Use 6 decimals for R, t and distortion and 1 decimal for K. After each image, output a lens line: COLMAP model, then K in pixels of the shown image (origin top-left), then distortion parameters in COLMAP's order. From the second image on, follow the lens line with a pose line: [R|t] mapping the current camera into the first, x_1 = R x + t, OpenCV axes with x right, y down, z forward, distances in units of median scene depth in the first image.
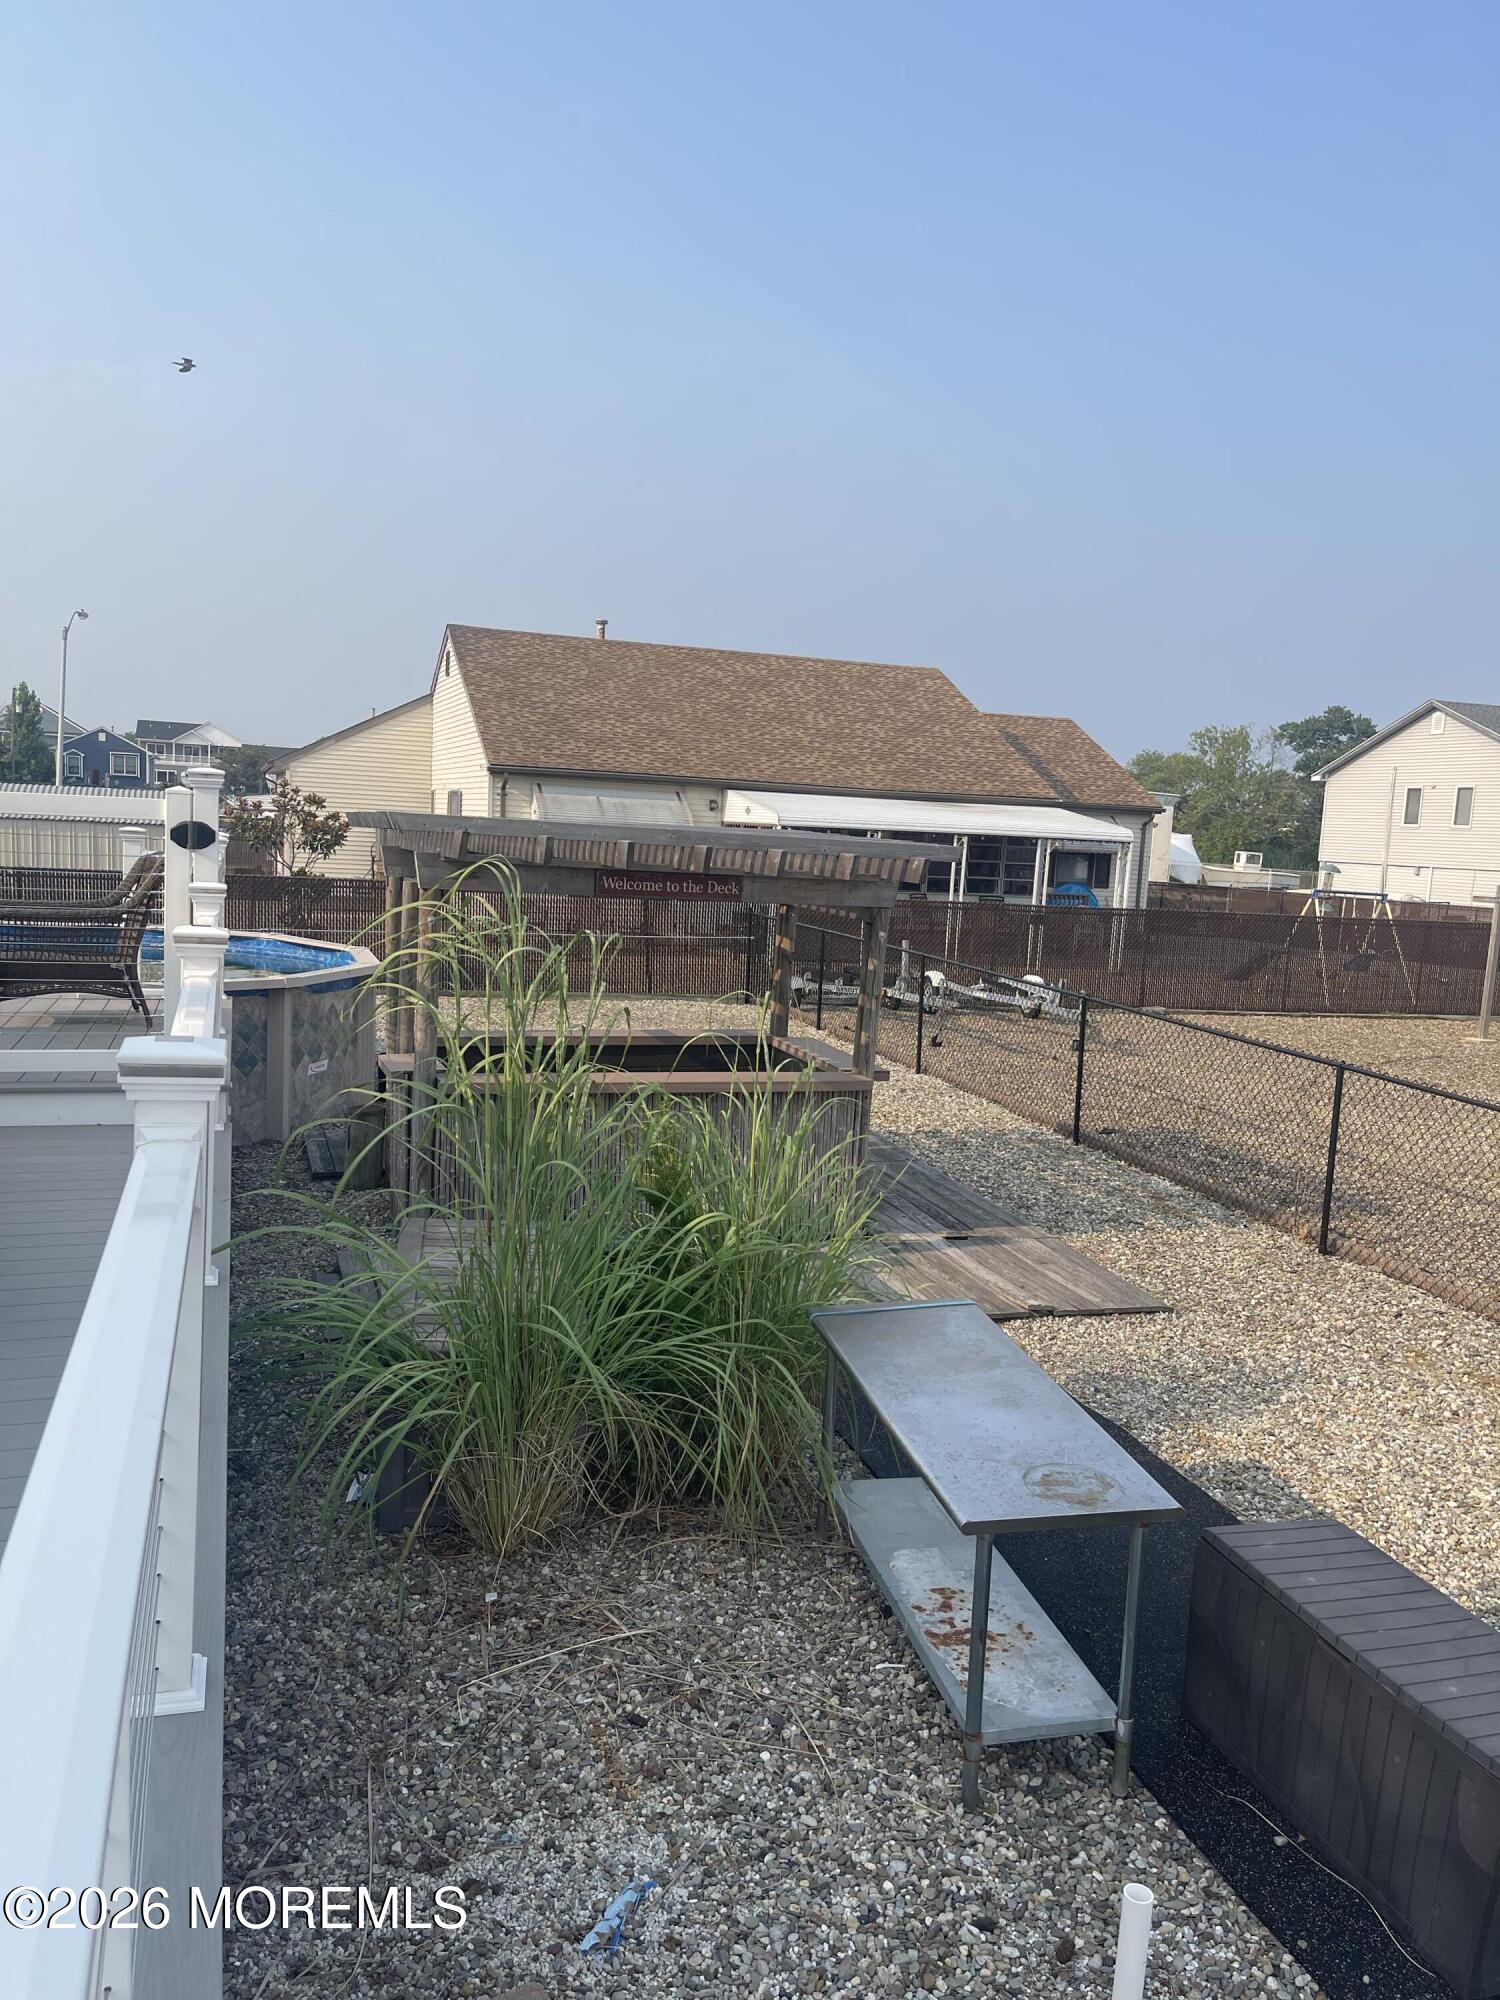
lens RADIAL K [[1513.1, 0, 750.0], [0, 1513.1, 1000.0], [0, 0, 1]] dist [0.034563, 0.000052]
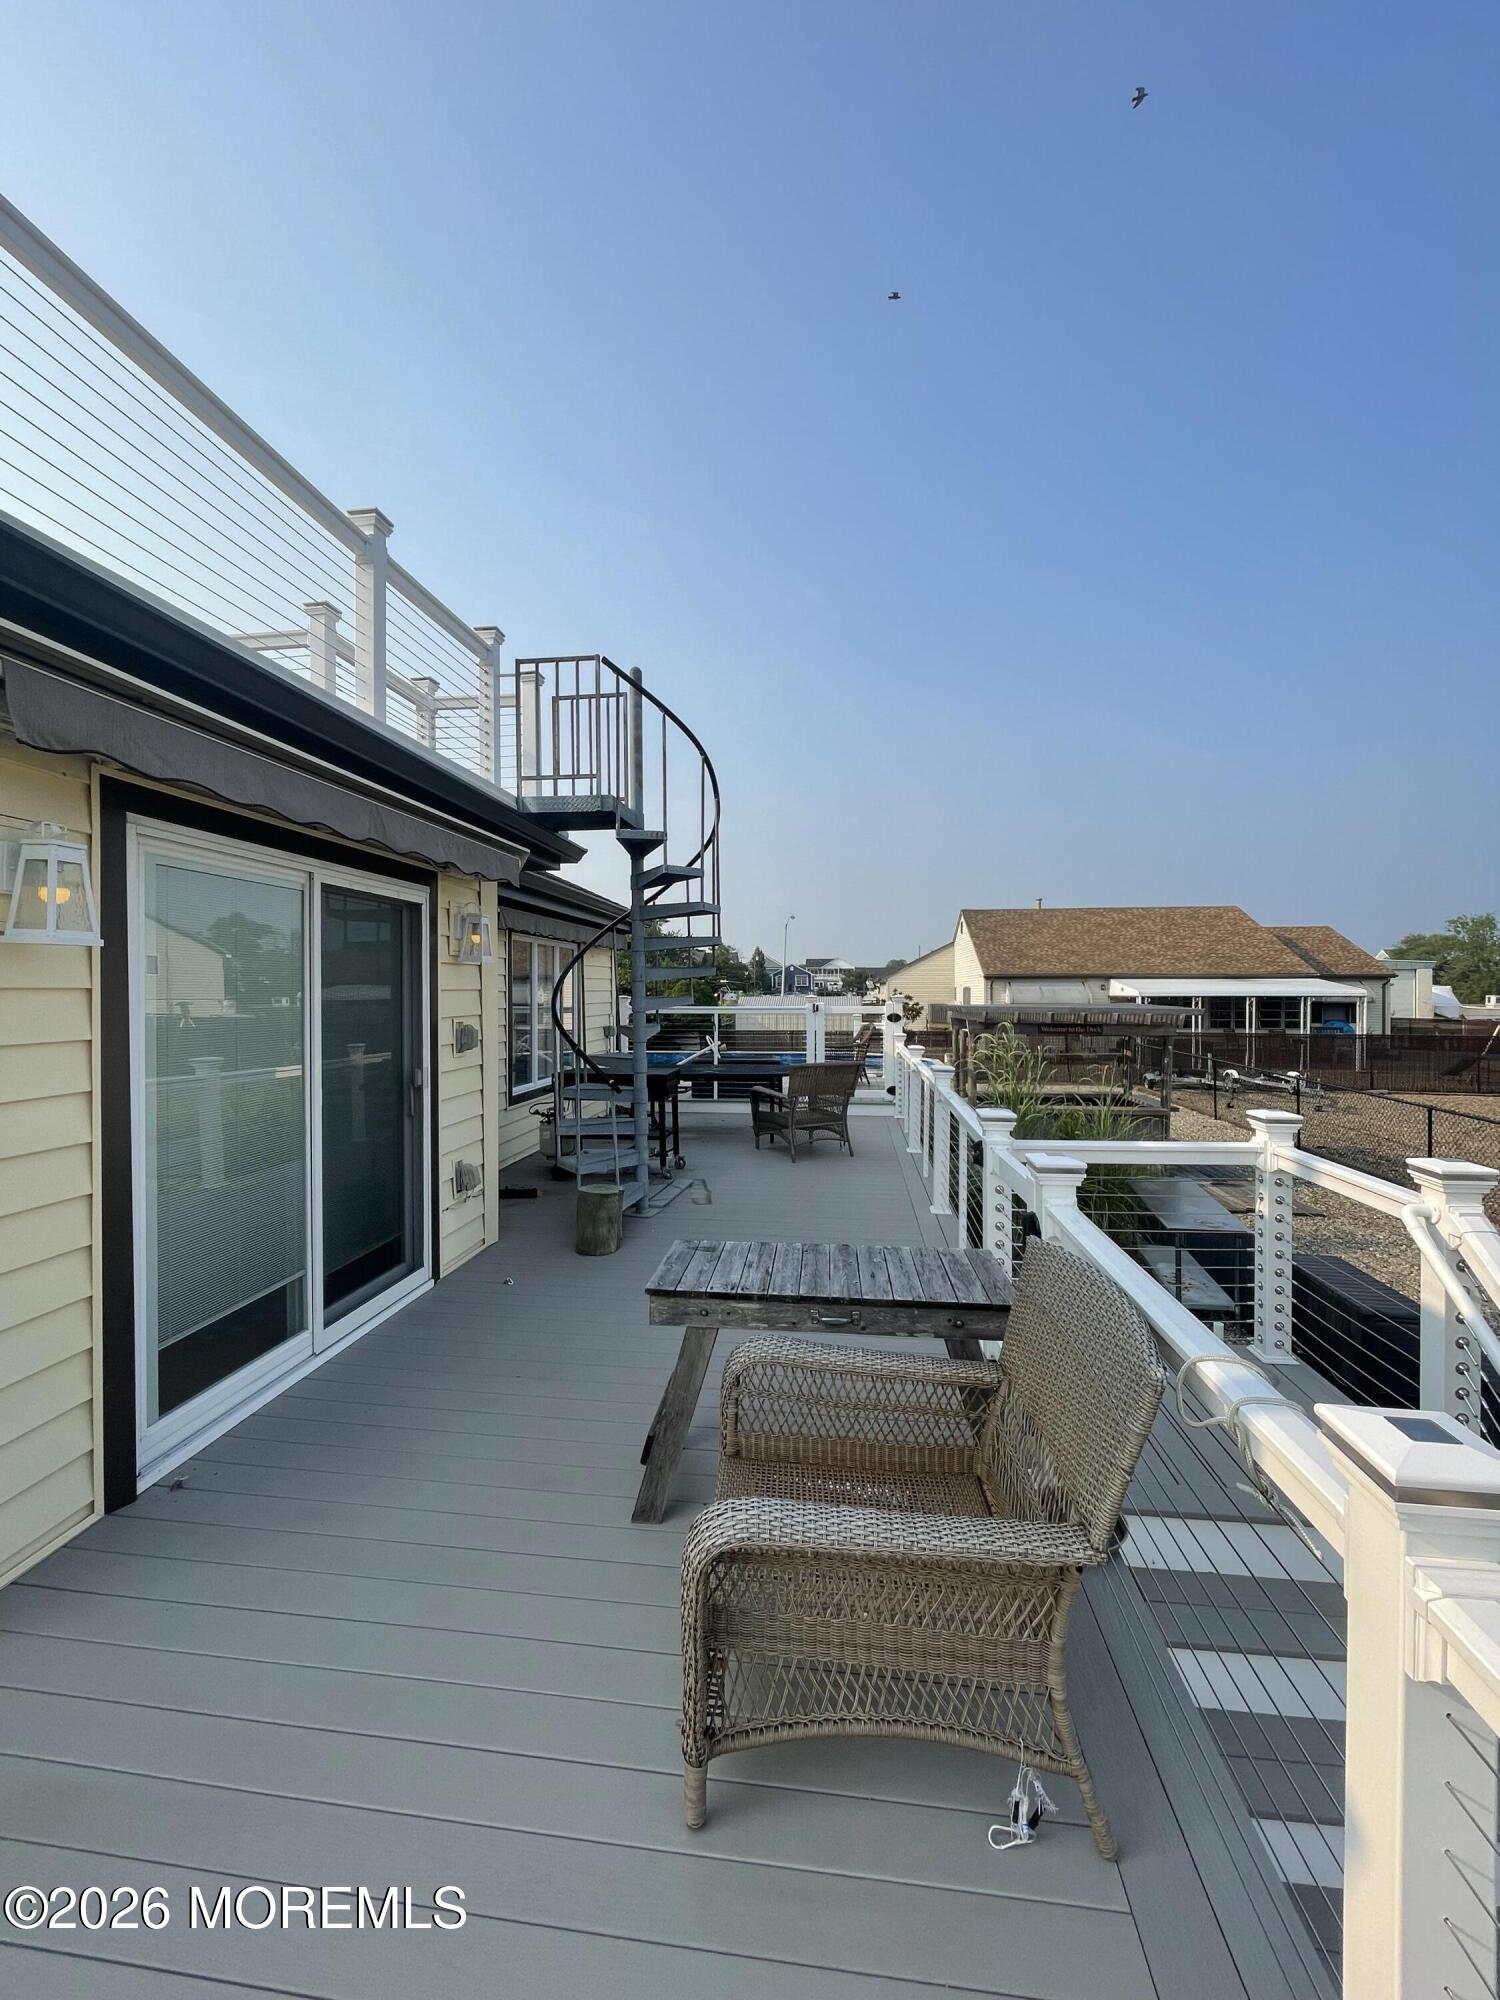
lens RADIAL K [[806.1, 0, 743.2], [0, 806.1, 1000.1], [0, 0, 1]] dist [0.002799, 0.000155]
pose [[0.897644, -0.047910, -0.438109, 0.013927], [-0.003856, 0.993182, -0.116512, 0.009760], [0.440704, 0.106276, 0.891339, -0.124140]]
